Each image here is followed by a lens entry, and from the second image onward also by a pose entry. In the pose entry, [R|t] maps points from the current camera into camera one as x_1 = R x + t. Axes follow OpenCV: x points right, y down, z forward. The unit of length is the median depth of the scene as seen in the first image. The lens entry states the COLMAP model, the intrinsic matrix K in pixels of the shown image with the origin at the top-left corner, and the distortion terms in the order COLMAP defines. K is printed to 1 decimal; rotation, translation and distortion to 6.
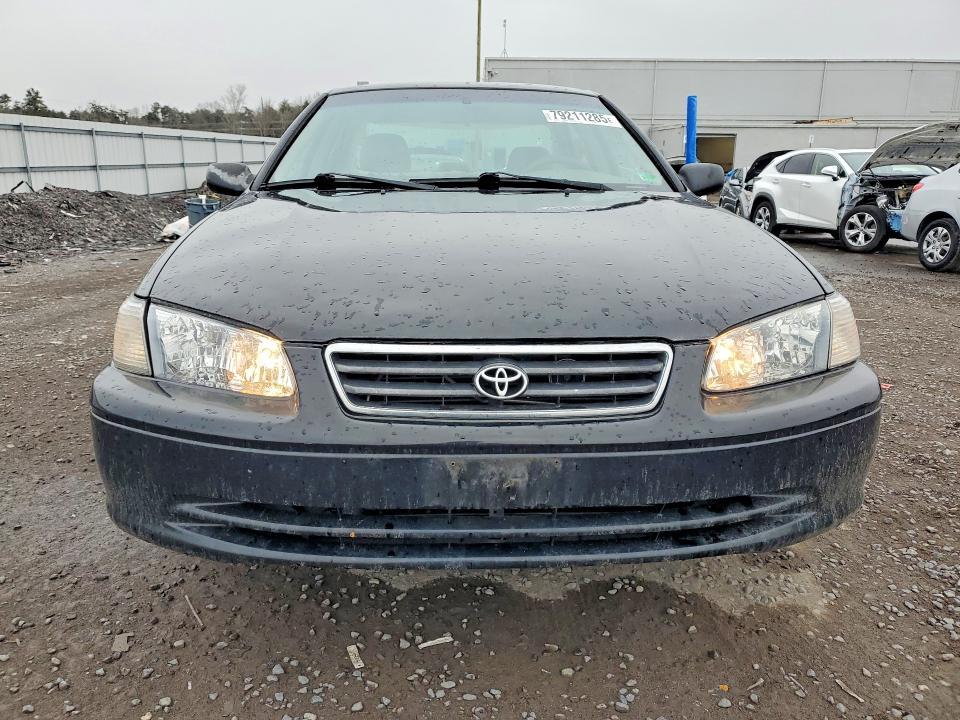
lens RADIAL K [[745.2, 0, 483.2], [0, 745.2, 352.8], [0, 0, 1]] dist [0.030574, -0.009230]
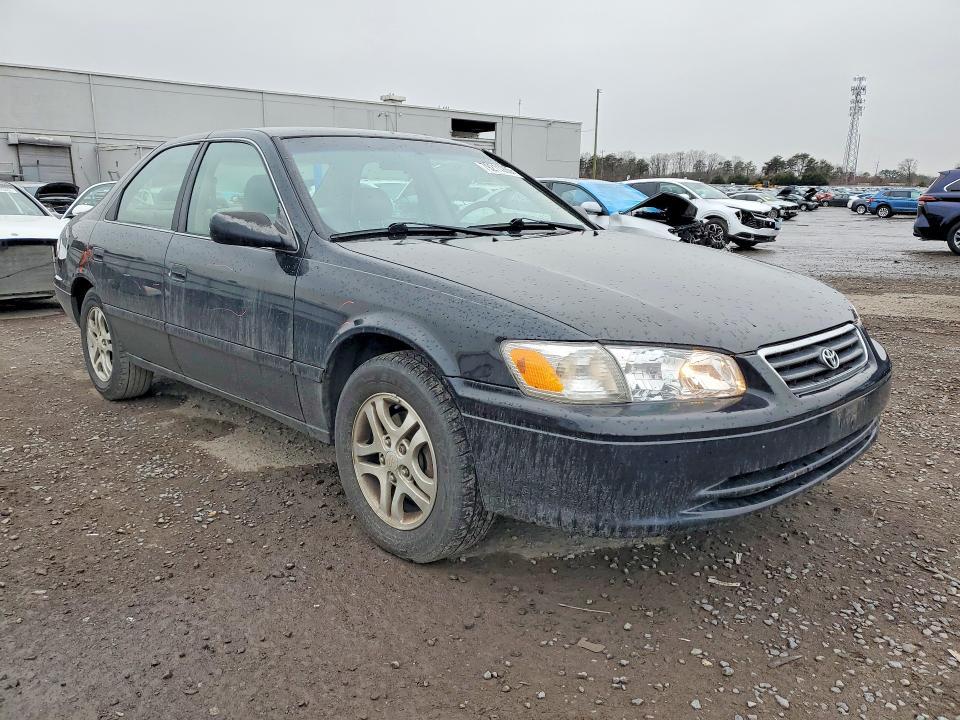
lens RADIAL K [[745.2, 0, 487.1], [0, 745.2, 367.0], [0, 0, 1]] dist [0.030574, -0.009230]
pose [[0.749651, -0.153185, 0.643862, -1.485388], [0.159298, 0.986008, 0.049116, -0.130643], [-0.642377, 0.065746, 0.763564, 0.242284]]
